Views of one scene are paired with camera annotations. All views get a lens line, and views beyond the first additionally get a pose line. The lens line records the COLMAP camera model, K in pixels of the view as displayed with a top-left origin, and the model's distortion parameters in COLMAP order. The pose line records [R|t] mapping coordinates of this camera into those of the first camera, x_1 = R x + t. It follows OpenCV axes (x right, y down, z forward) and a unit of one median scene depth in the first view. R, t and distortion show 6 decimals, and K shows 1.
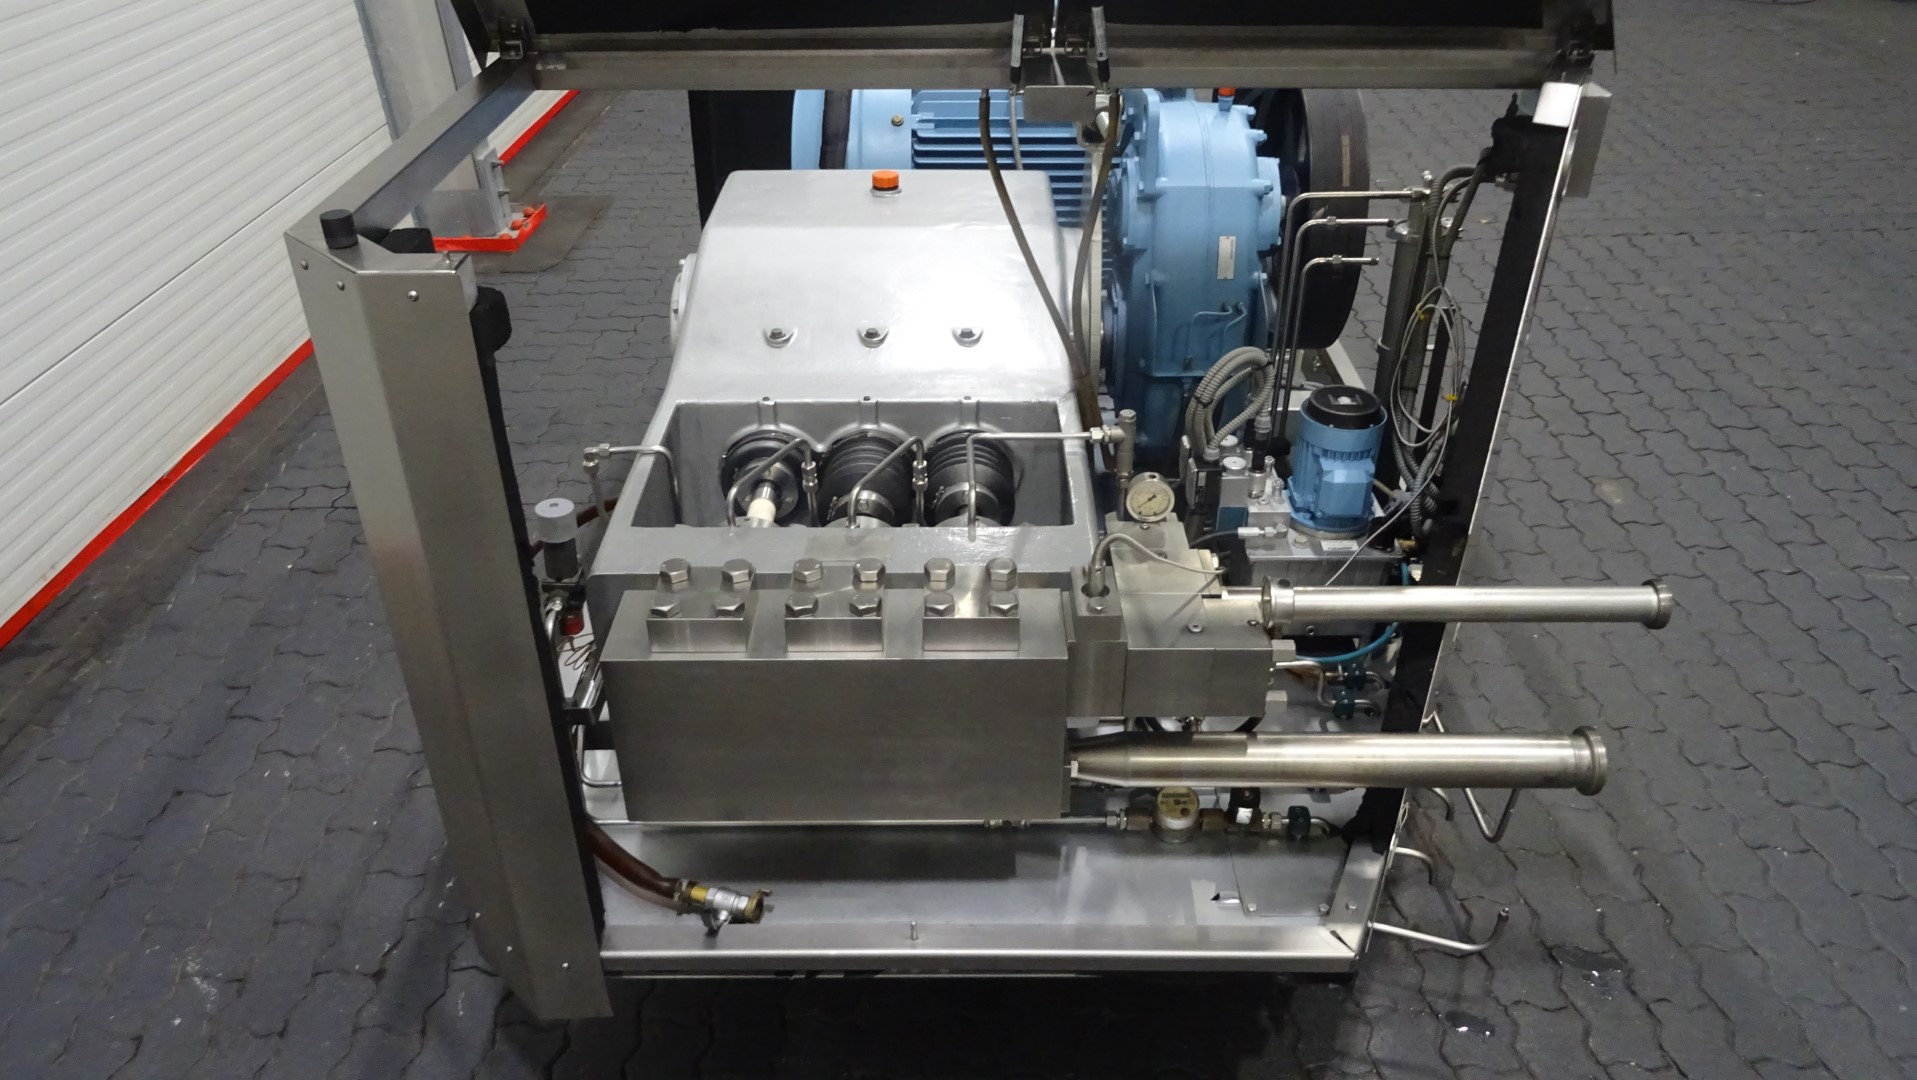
lens RADIAL K [[1375.3, 0, 958.5], [0, 1375.3, 540.0], [0, 0, 1]] dist [-0.009533, -0.004478]
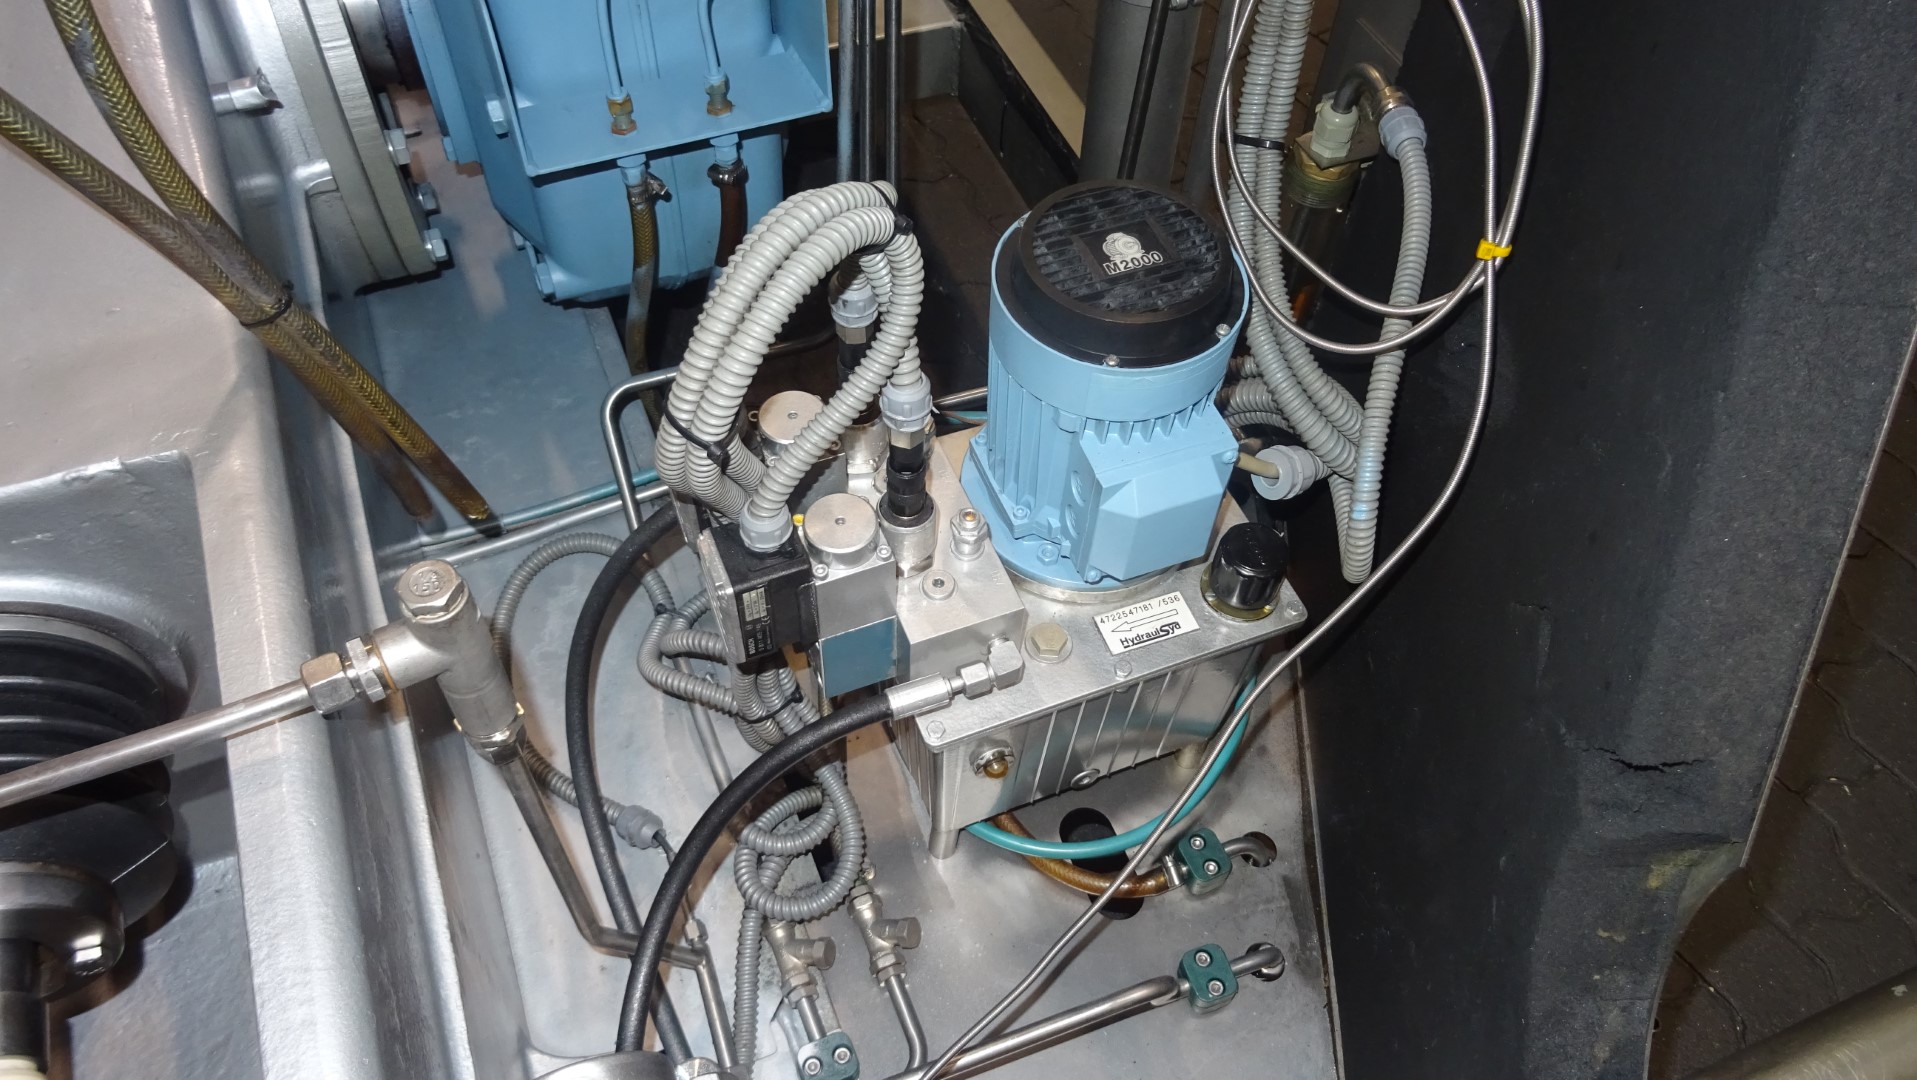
lens RADIAL K [[1375.3, 0, 958.5], [0, 1375.3, 540.0], [0, 0, 1]] dist [-0.009533, -0.004478]
pose [[0.920774, -0.281556, 0.270002, 0.136569], [0.162490, 0.906062, 0.390704, -0.169694], [-0.354644, -0.315877, 0.880028, 0.696491]]
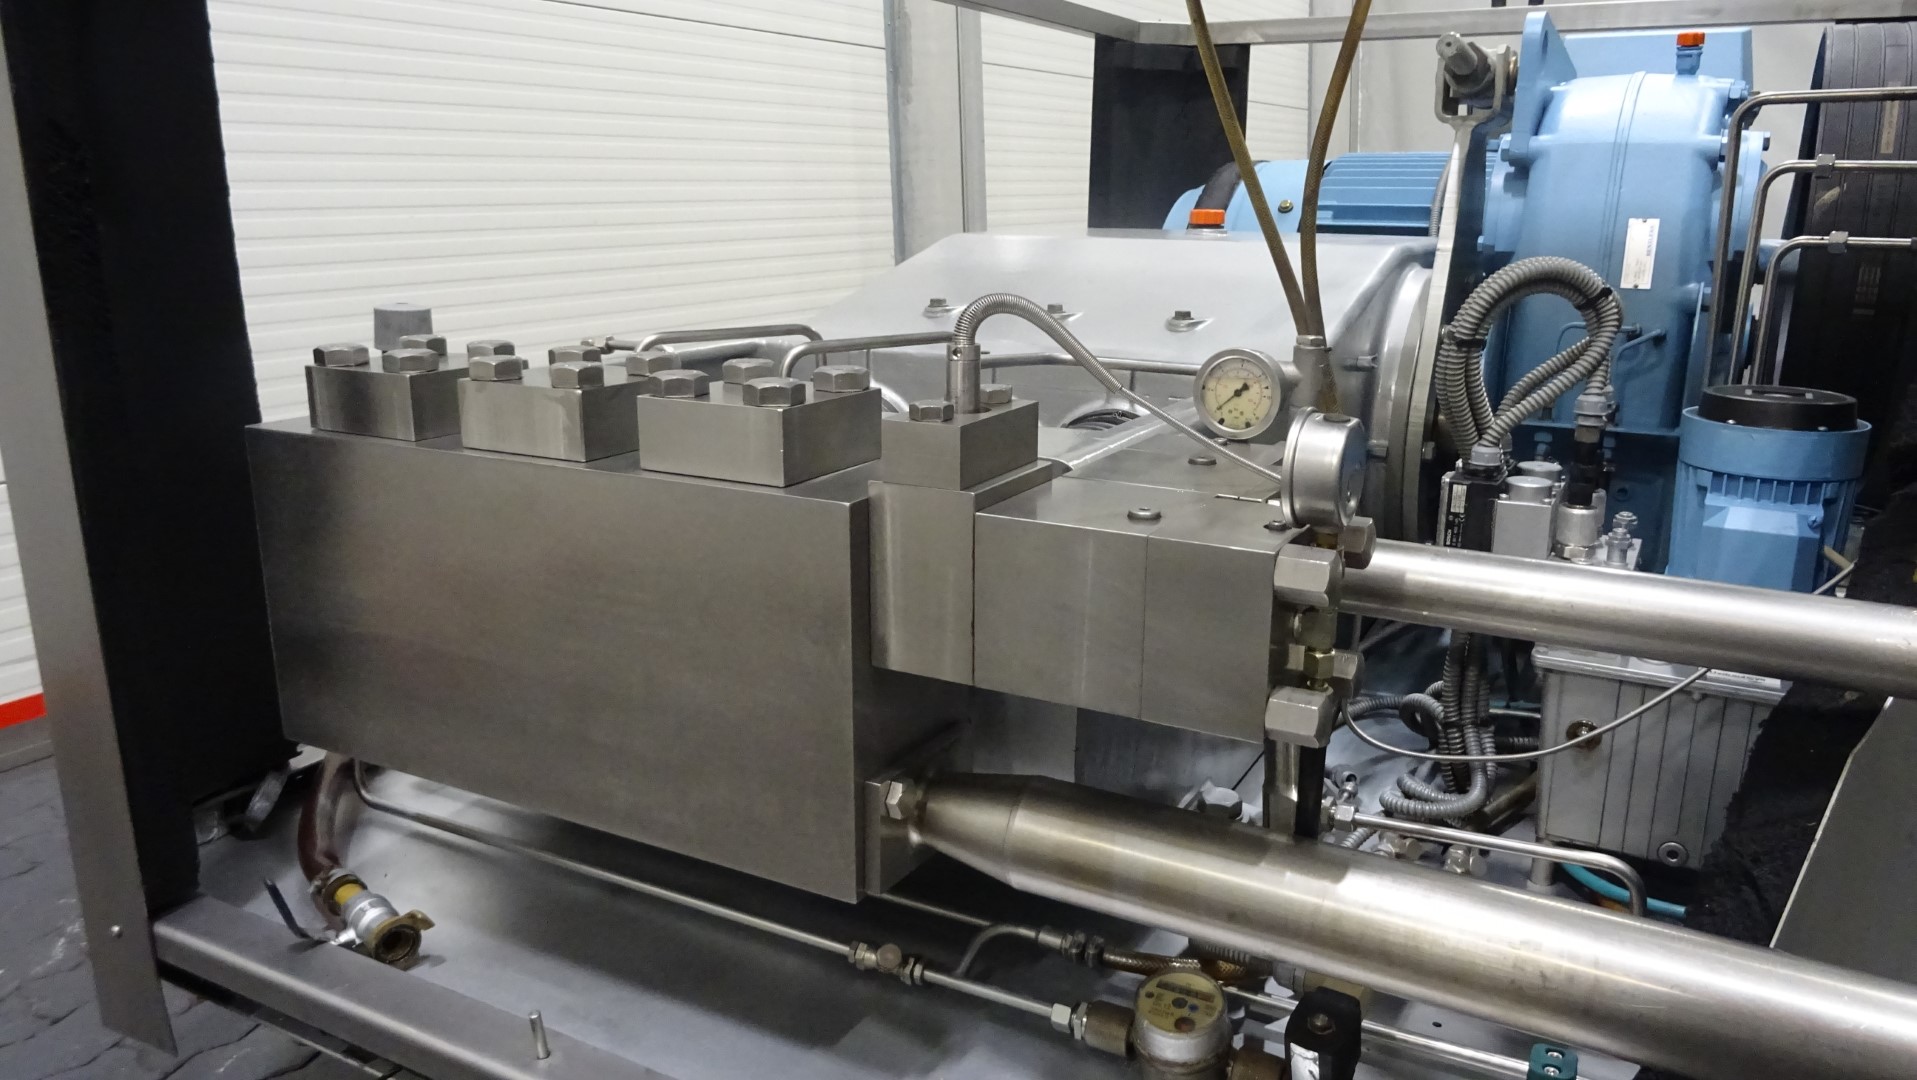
lens RADIAL K [[1375.3, 0, 958.5], [0, 1375.3, 540.0], [0, 0, 1]] dist [-0.009533, -0.004478]
pose [[0.876927, 0.128427, -0.463148, 0.252920], [-0.260804, 0.936578, -0.234102, 0.149226], [0.403709, 0.326081, 0.854804, 0.444320]]
